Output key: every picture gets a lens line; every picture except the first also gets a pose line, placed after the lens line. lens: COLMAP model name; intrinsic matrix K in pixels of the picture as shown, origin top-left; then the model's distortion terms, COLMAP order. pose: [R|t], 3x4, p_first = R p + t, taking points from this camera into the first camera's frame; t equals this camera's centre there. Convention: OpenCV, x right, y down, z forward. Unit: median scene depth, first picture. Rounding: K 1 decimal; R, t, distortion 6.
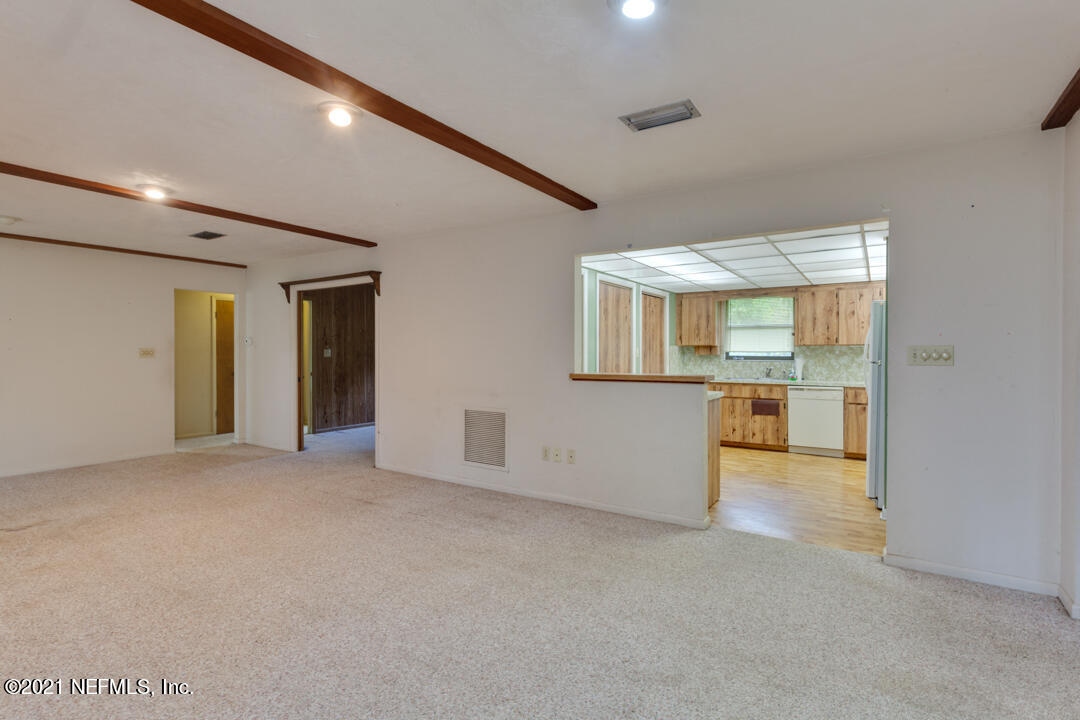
lens RADIAL K [[511.9, 0, 540.0], [0, 511.9, 360.0], [0, 0, 1]] dist [-0.000882, -0.000179]
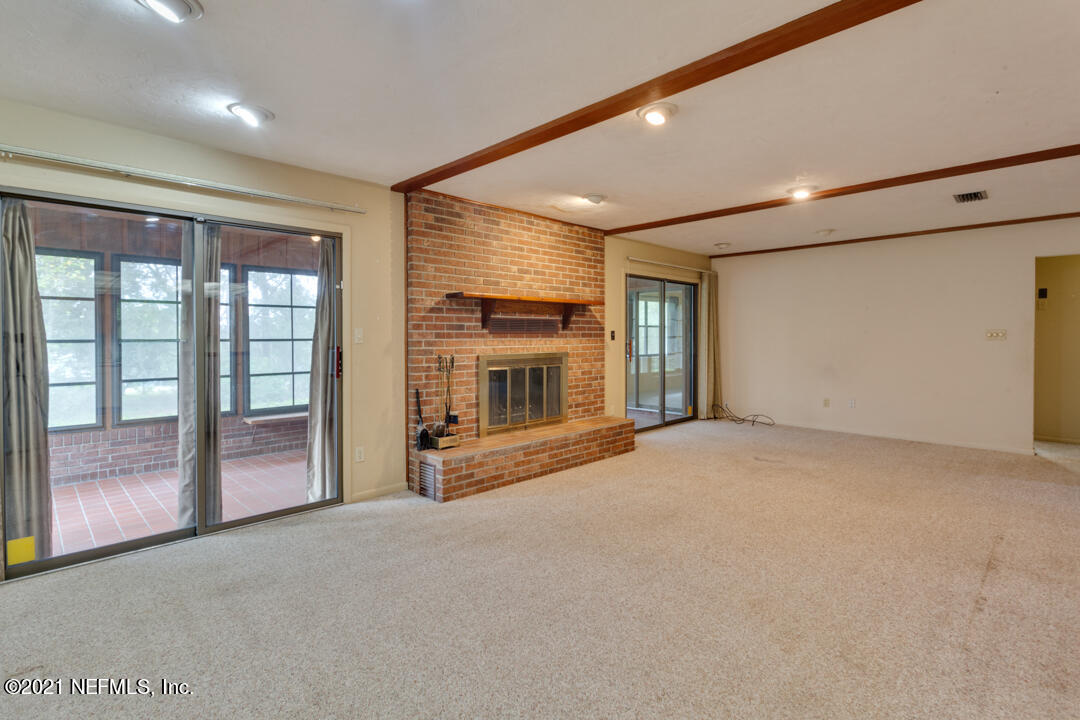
lens RADIAL K [[519.4, 0, 527.5], [0, 519.4, 340.3], [0, 0, 1]] dist [0.000268, 0.000713]
pose [[-0.207397, 0.011547, -0.978189, 0.637712], [-0.015498, 0.999766, 0.015088, -0.014310], [0.978134, 0.018289, -0.207169, 0.822932]]
